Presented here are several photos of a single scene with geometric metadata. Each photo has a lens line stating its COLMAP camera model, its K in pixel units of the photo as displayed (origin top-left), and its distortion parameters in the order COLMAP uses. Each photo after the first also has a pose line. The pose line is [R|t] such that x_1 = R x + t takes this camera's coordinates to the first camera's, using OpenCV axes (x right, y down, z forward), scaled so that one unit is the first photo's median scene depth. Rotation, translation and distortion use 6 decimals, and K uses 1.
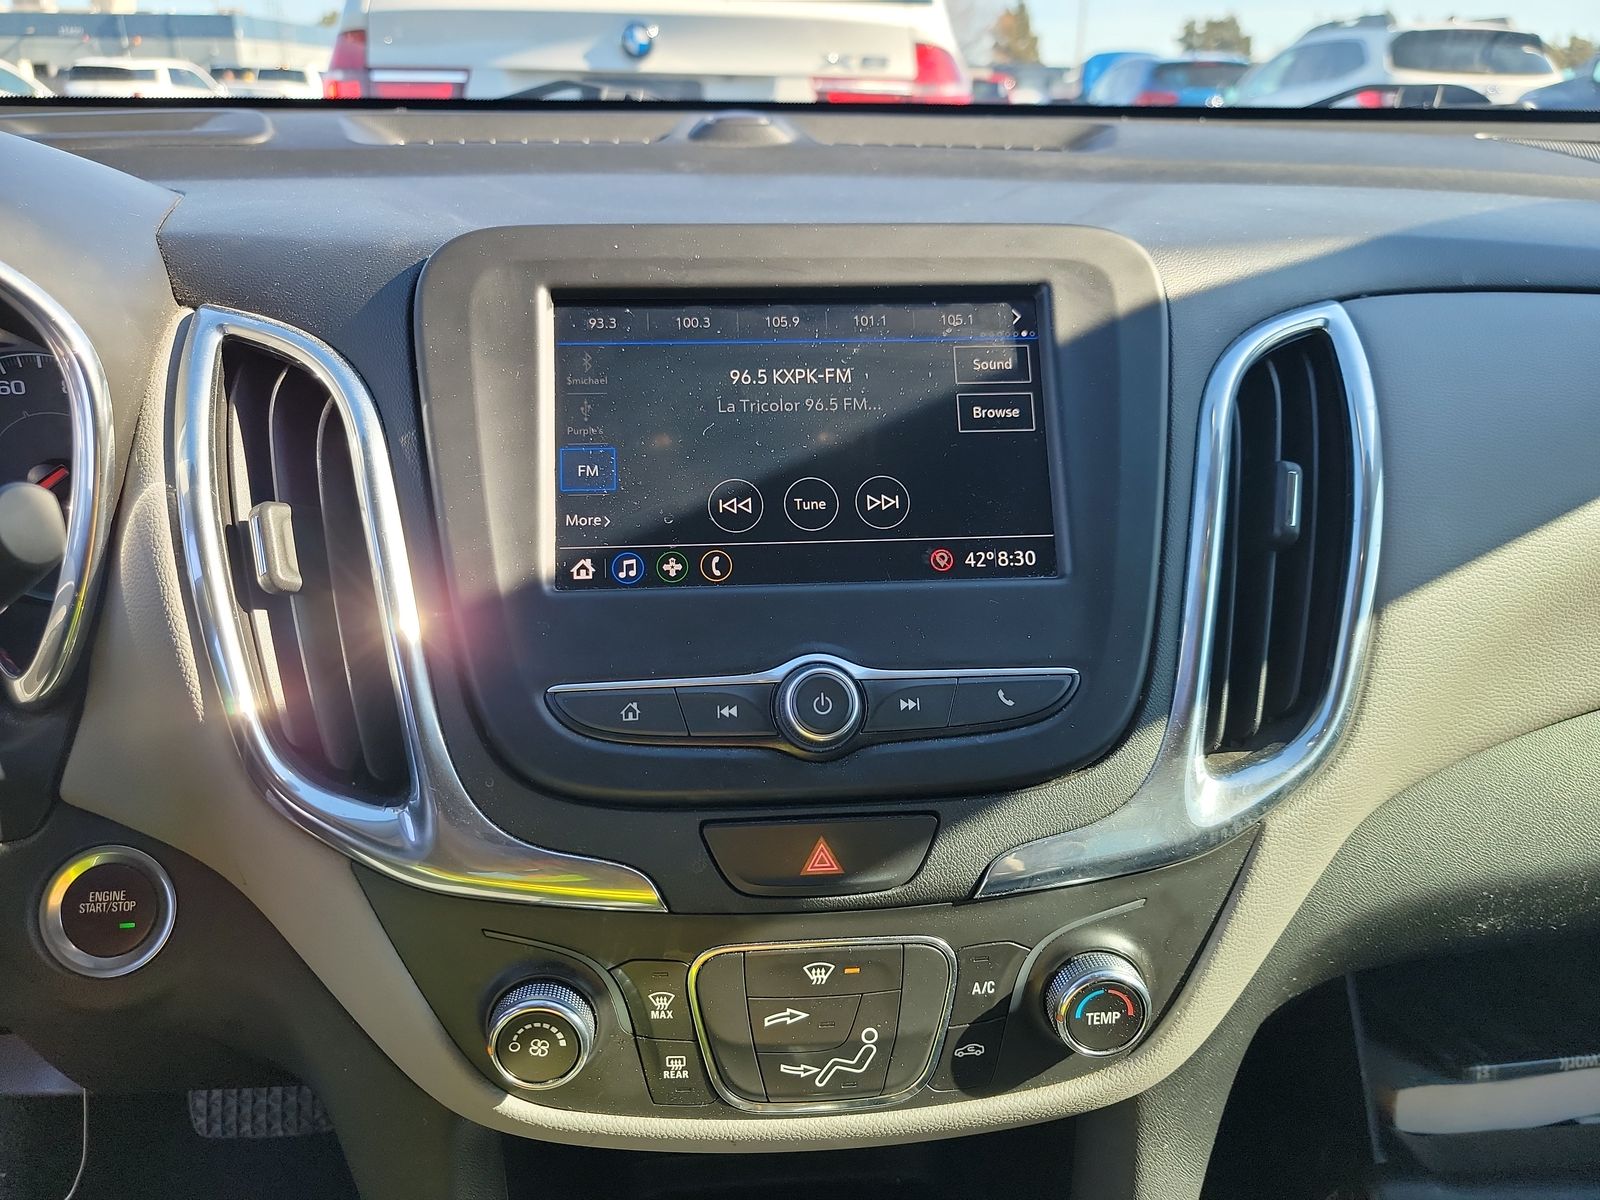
lens RADIAL K [[1129.3, 0, 794.4], [0, 1129.3, 601.3], [0, 0, 1]] dist [-0.013935, -0.002836]
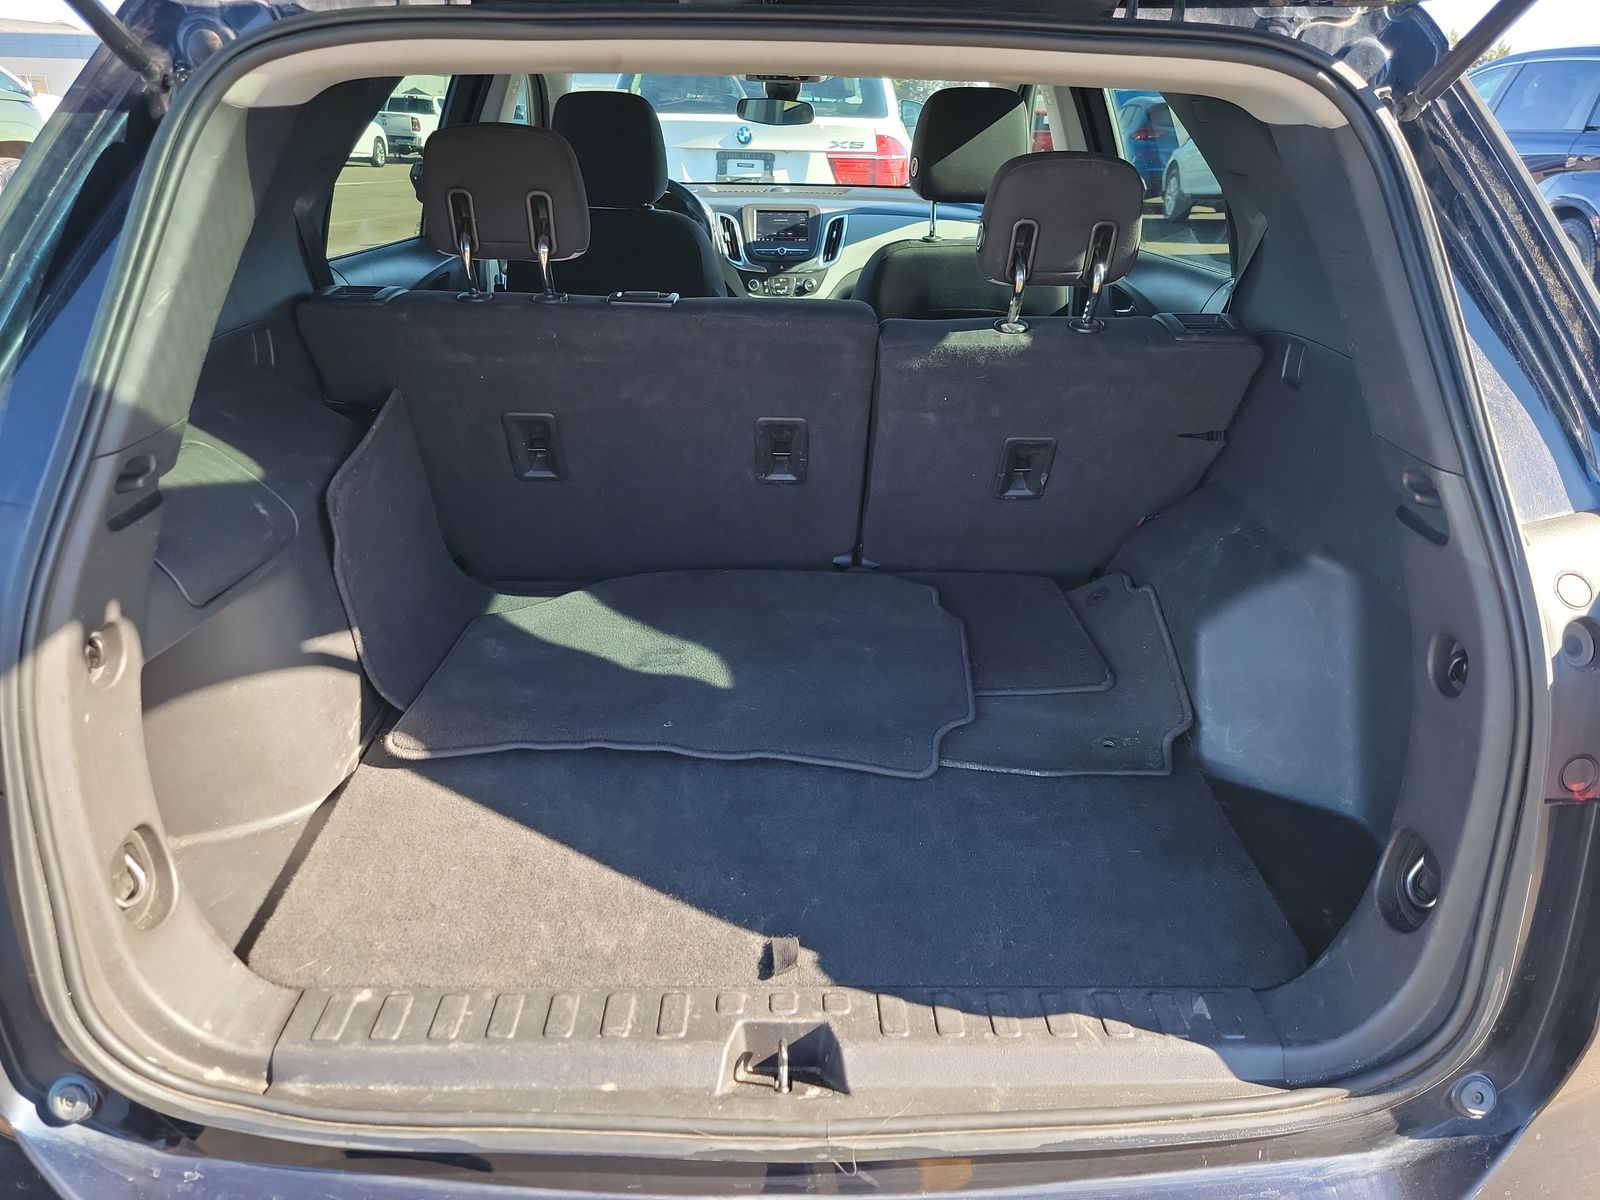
lens RADIAL K [[1129.3, 0, 804.3], [0, 1129.3, 597.8], [0, 0, 1]] dist [-0.013935, -0.002836]
pose [[0.998636, 0.025868, -0.045349, 0.709607], [-0.026668, 0.999497, -0.017142, 3.149108], [0.044883, 0.018328, 0.998824, -8.449494]]
